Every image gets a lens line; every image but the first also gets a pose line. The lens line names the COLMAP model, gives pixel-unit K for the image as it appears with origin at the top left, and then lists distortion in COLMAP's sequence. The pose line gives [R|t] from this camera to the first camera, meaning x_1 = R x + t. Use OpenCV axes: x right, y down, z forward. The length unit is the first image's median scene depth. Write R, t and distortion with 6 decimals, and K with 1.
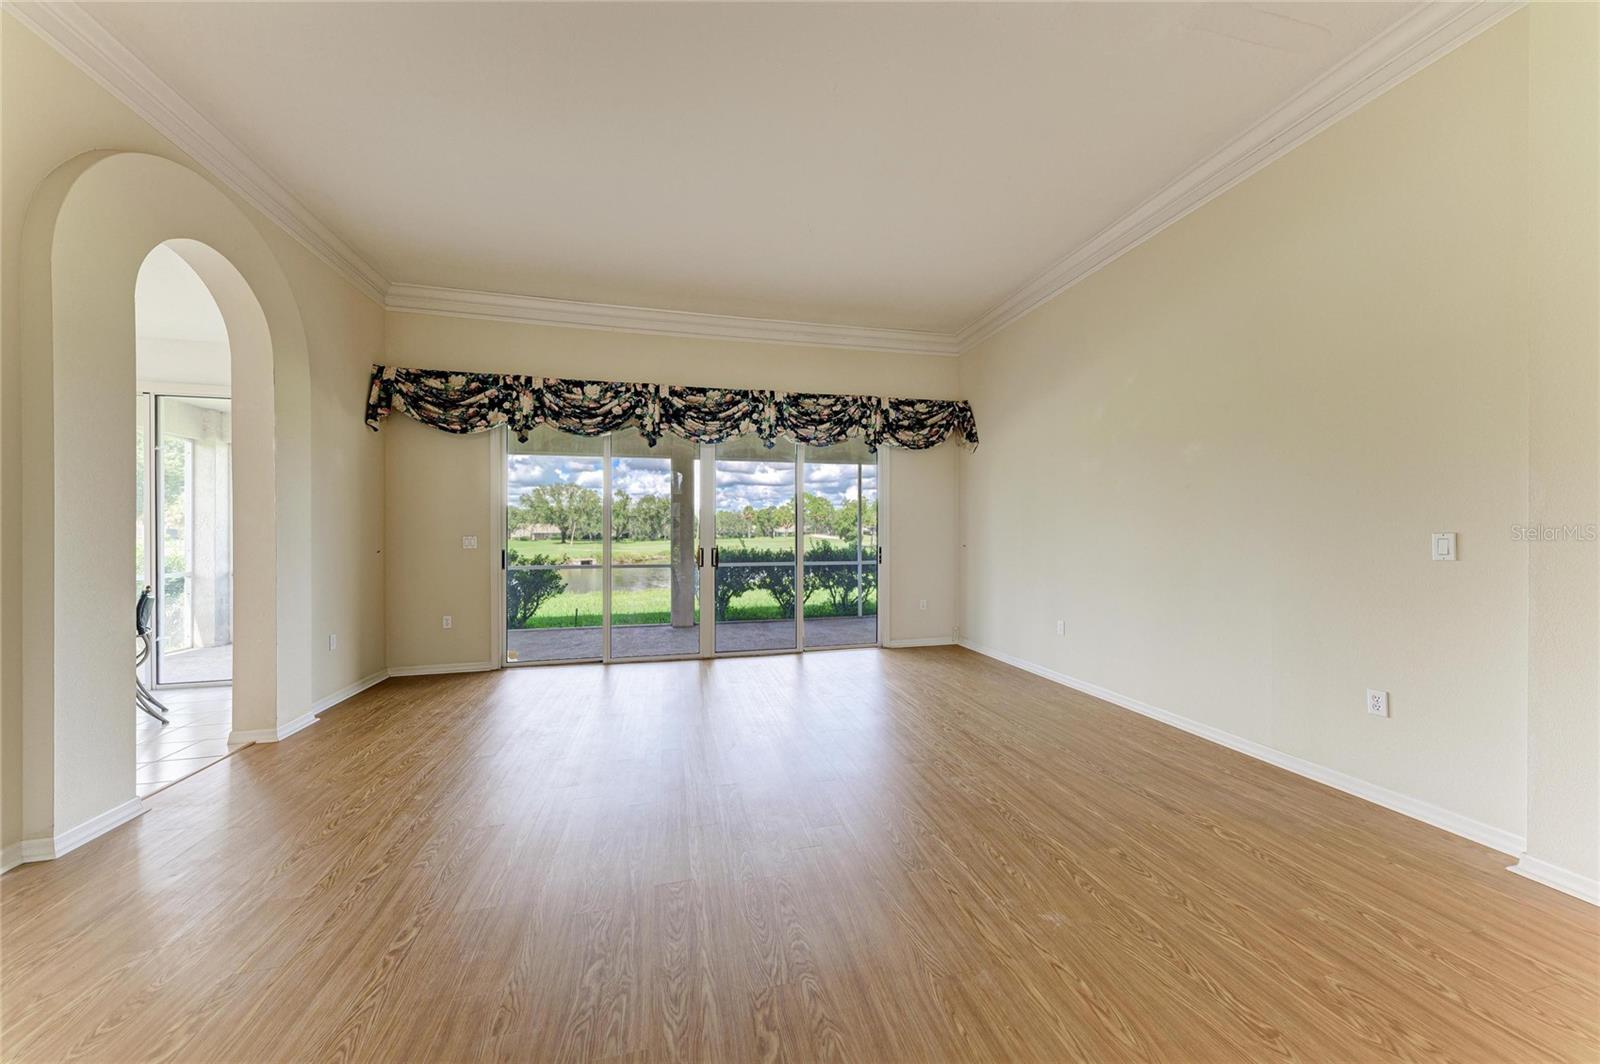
lens RADIAL K [[541.7, 0, 788.0], [0, 541.7, 536.6], [0, 0, 1]] dist [0.003800, -0.000428]
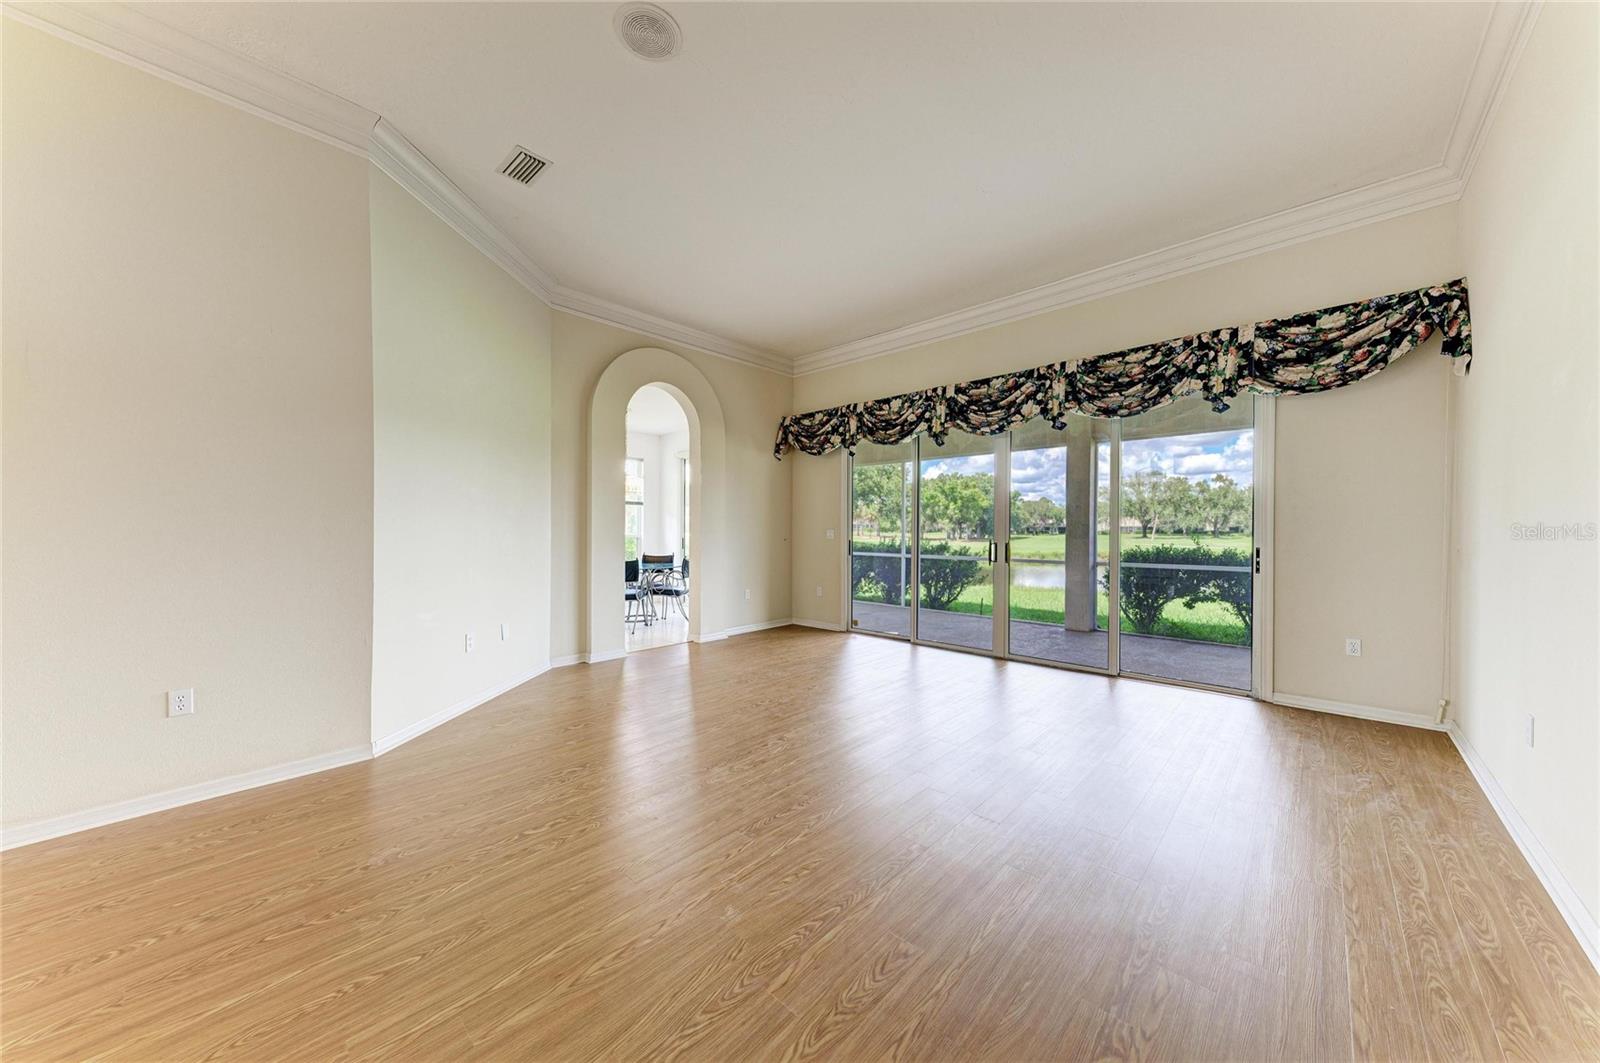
lens RADIAL K [[541.7, 0, 793.7], [0, 541.7, 532.4], [0, 0, 1]] dist [0.003800, -0.000428]
pose [[0.544768, 0.007711, -0.838551, 0.451730], [-0.004330, 0.999970, 0.006382, -0.001936], [0.838576, 0.000154, 0.544785, 0.169068]]
